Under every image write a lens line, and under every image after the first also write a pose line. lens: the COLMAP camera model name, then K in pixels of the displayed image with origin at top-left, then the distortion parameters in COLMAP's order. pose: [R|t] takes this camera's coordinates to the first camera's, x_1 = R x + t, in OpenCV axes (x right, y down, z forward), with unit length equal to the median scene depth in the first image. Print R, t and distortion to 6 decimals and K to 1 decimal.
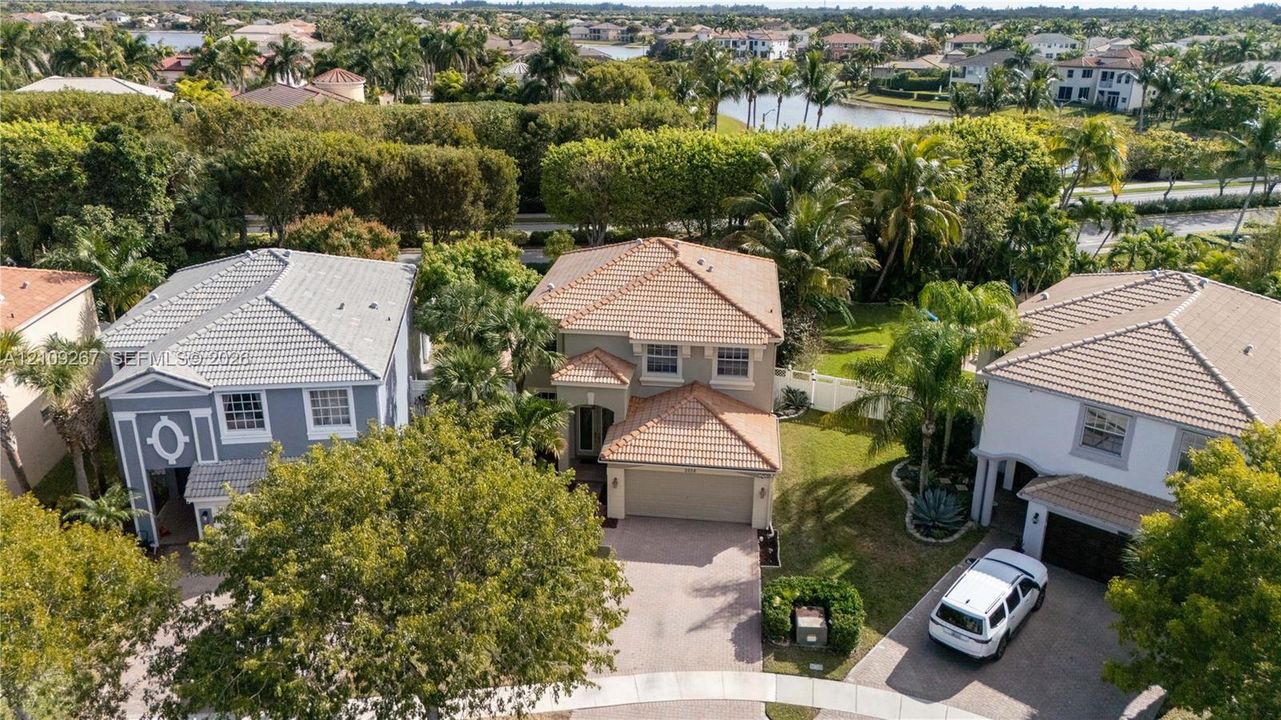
lens RADIAL K [[941.6, 0, 638.9], [0, 941.6, 357.7], [0, 0, 1]] dist [0.087682, -0.085416]
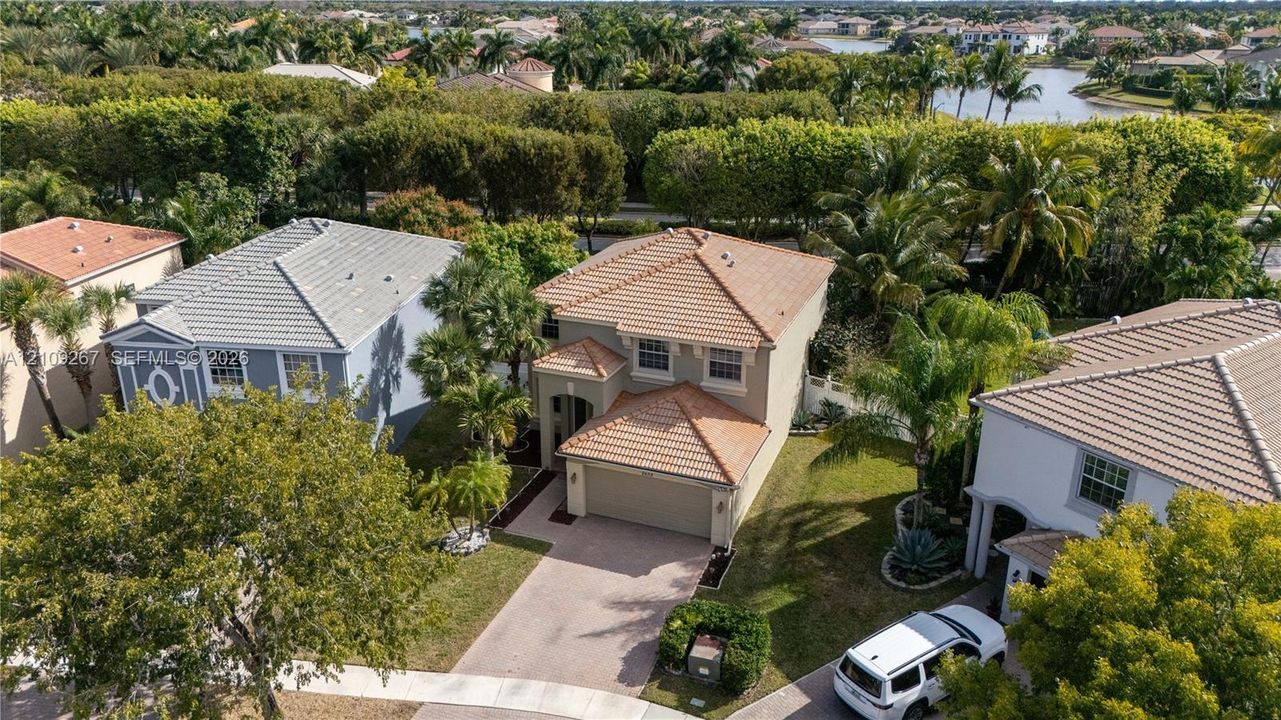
lens RADIAL K [[941.6, 0, 638.9], [0, 941.6, 357.7], [0, 0, 1]] dist [0.087682, -0.085416]
pose [[0.966510, 0.086827, -0.241493, 0.196075], [-0.086028, 0.996196, 0.013873, -0.006009], [0.241779, 0.007367, 0.970303, 0.064119]]
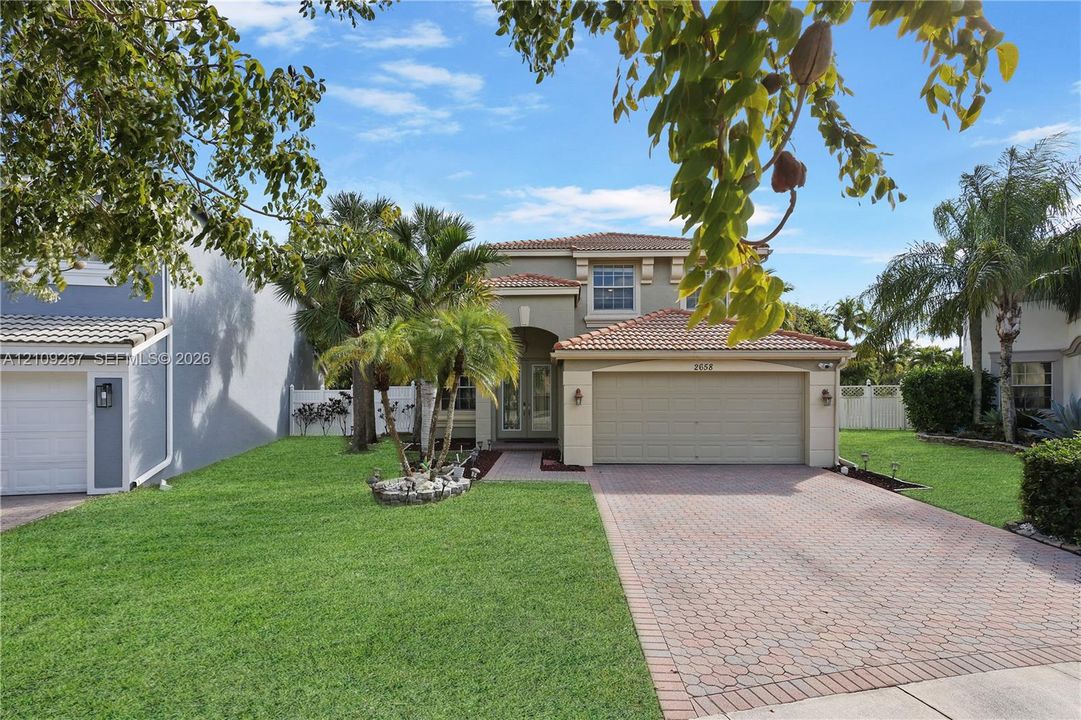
lens RADIAL K [[525.5, 0, 544.1], [0, 525.5, 400.1], [0, 0, 1]] dist [0.001799, 0.000374]
pose [[0.996144, -0.013831, 0.086635, -0.056571], [0.042539, 0.939792, -0.339090, 0.185435], [-0.076728, 0.341468, 0.936756, 0.521853]]
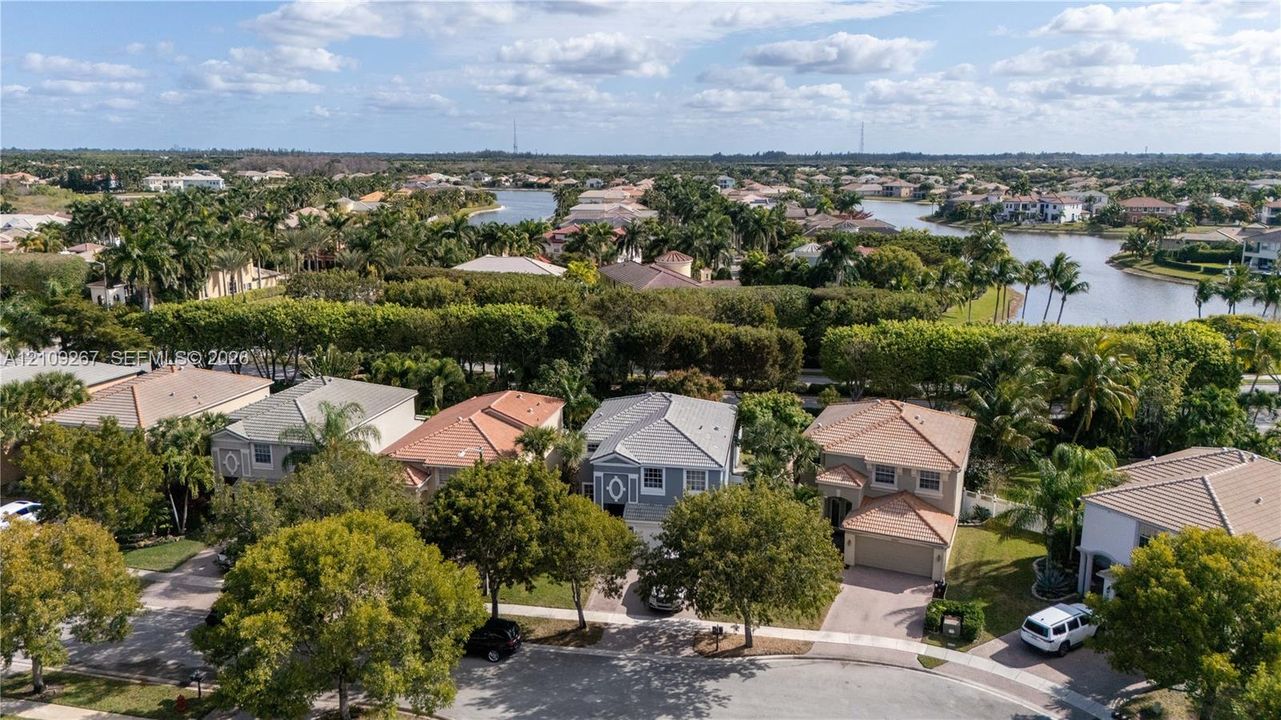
lens RADIAL K [[941.6, 0, 638.9], [0, 941.6, 357.7], [0, 0, 1]] dist [0.087682, -0.085416]
pose [[0.955561, 0.056365, -0.289354, 0.067992], [-0.096790, 0.987124, -0.127350, 0.043508], [0.278451, 0.149697, 0.948713, -0.603593]]
